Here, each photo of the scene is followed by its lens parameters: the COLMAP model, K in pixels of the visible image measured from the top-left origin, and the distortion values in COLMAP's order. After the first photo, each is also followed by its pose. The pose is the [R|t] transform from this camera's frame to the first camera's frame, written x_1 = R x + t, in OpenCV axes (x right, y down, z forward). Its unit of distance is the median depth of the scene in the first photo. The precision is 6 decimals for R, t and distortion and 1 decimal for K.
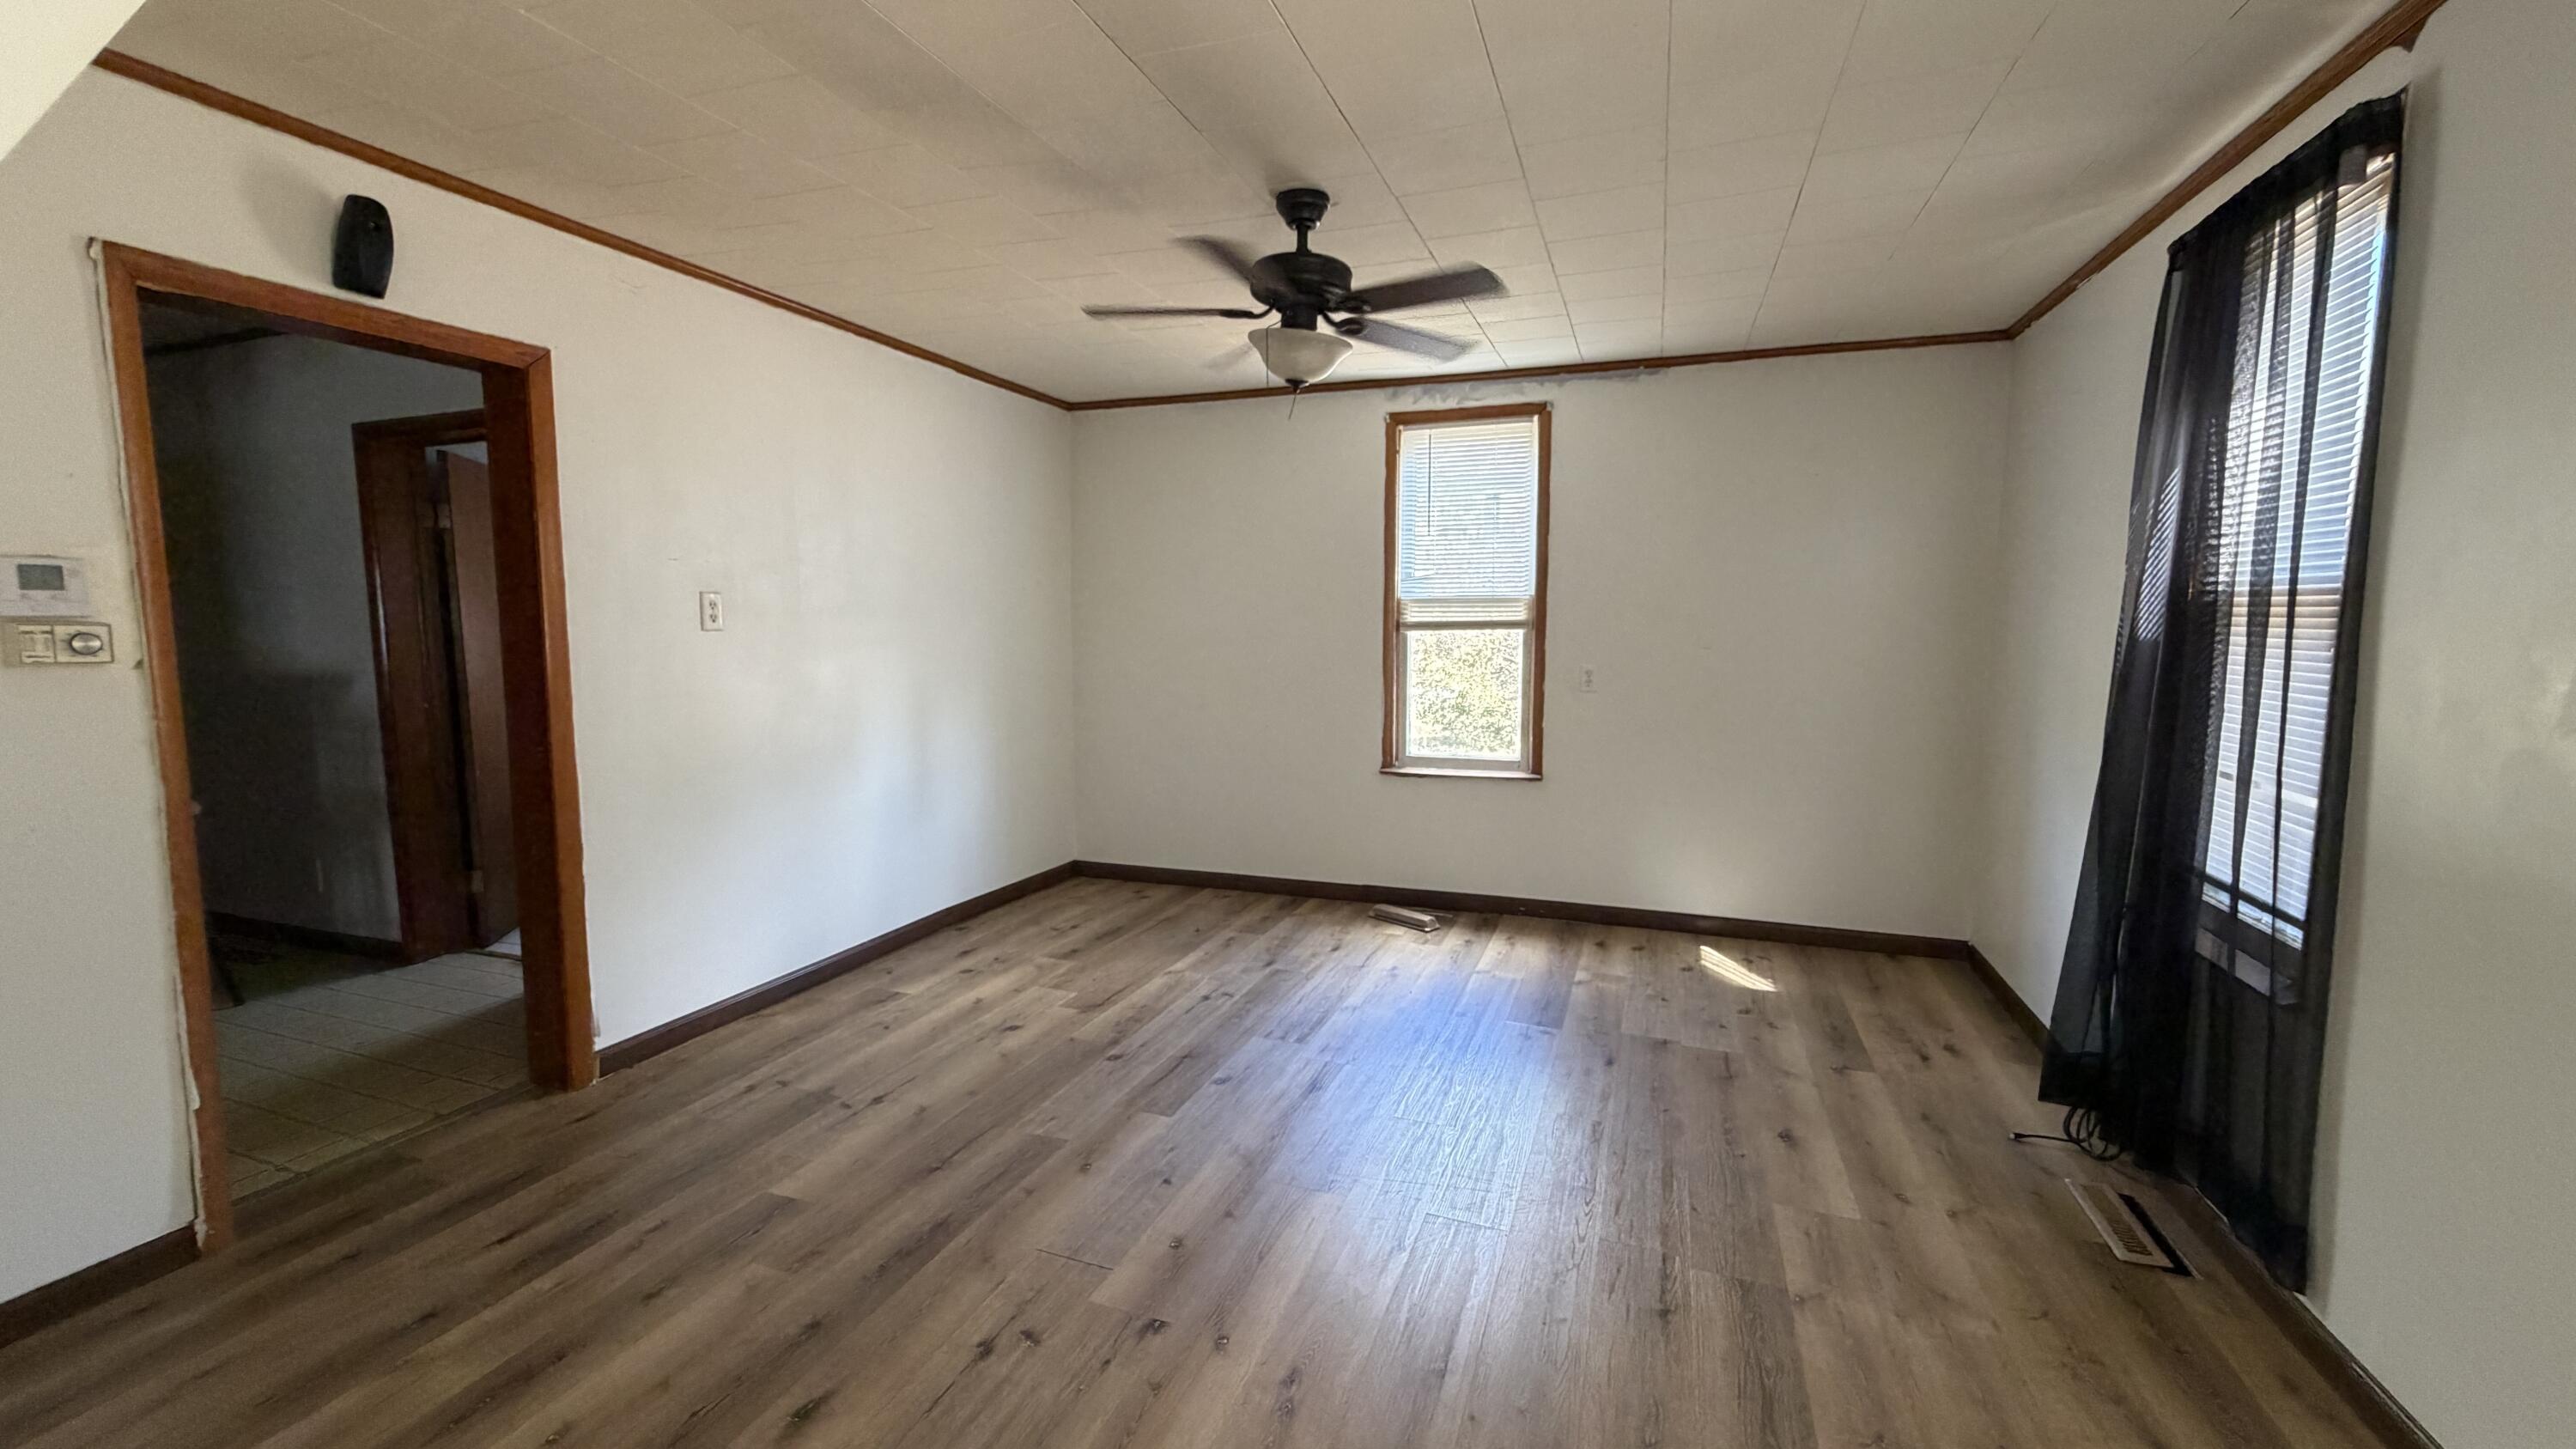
lens RADIAL K [[1029.6, 0, 1280.3], [0, 1029.6, 716.4], [0, 0, 1]] dist [0.000846, 0.000030]
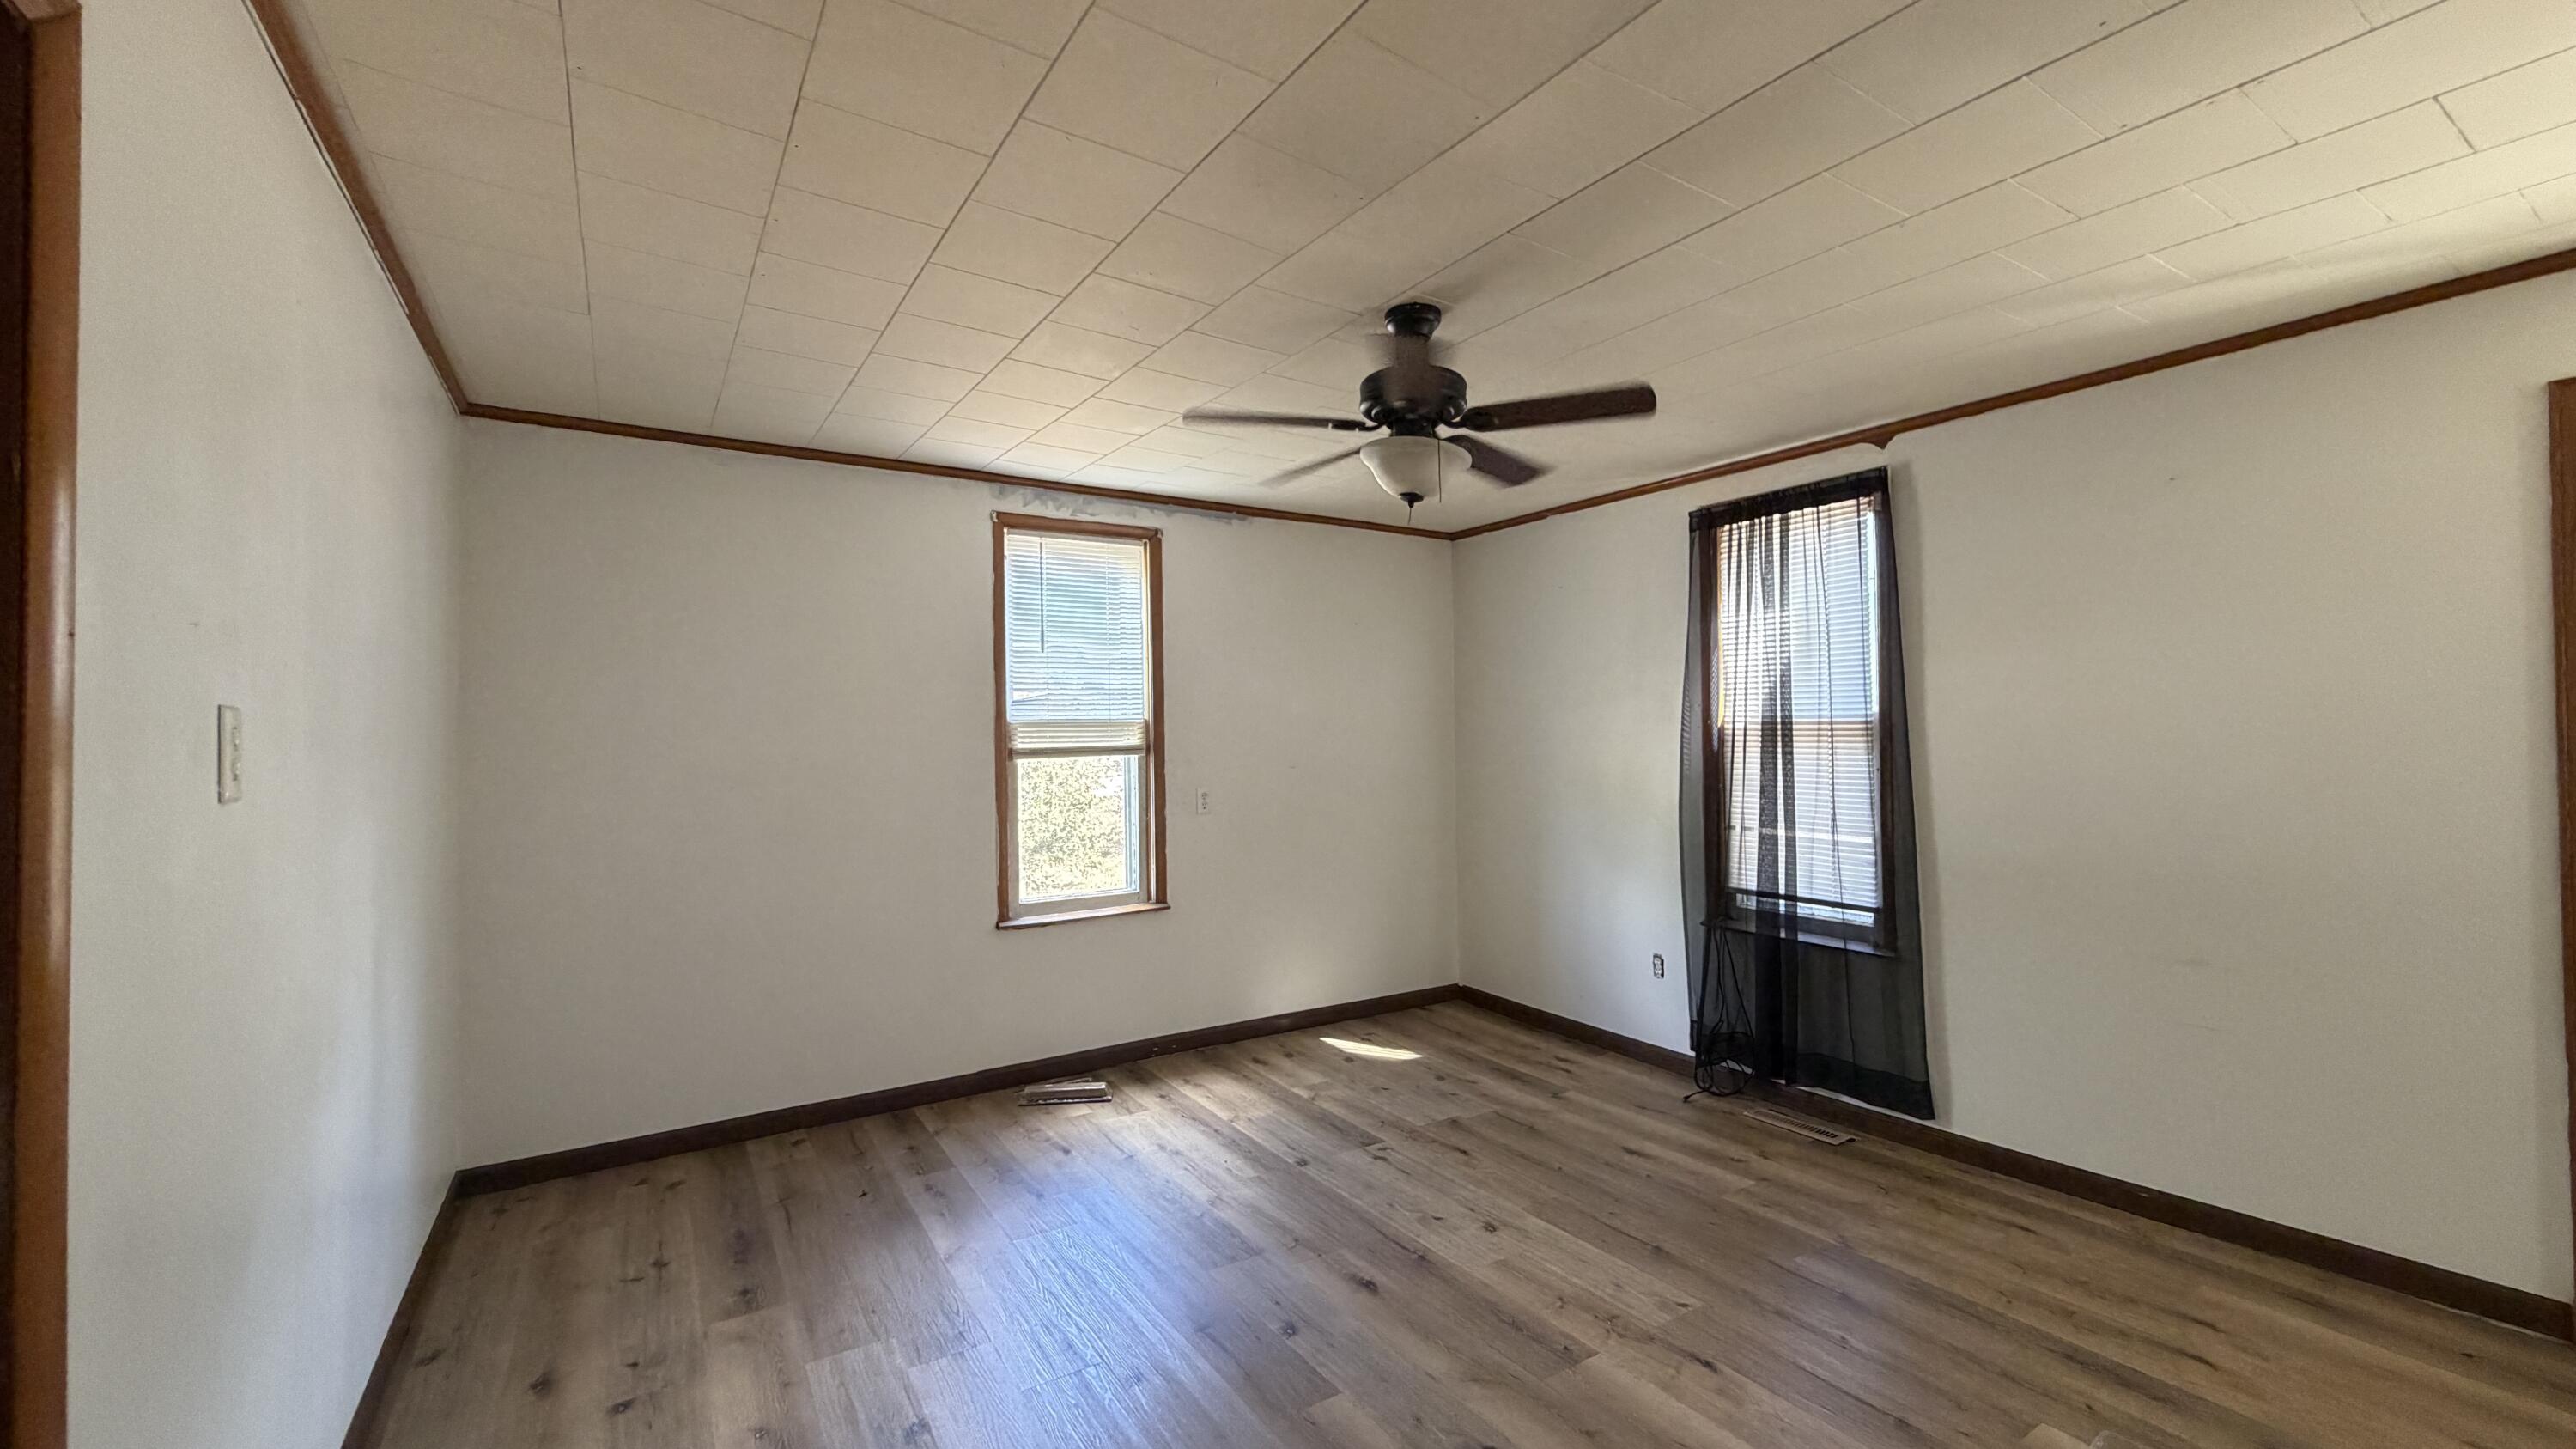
lens RADIAL K [[1029.6, 0, 1280.3], [0, 1029.6, 716.4], [0, 0, 1]] dist [0.000846, 0.000030]
pose [[0.605973, 0.007552, 0.795449, -0.475954], [0.085637, 0.993524, -0.074671, -0.038367], [-0.790862, 0.113369, 0.601402, 0.325243]]
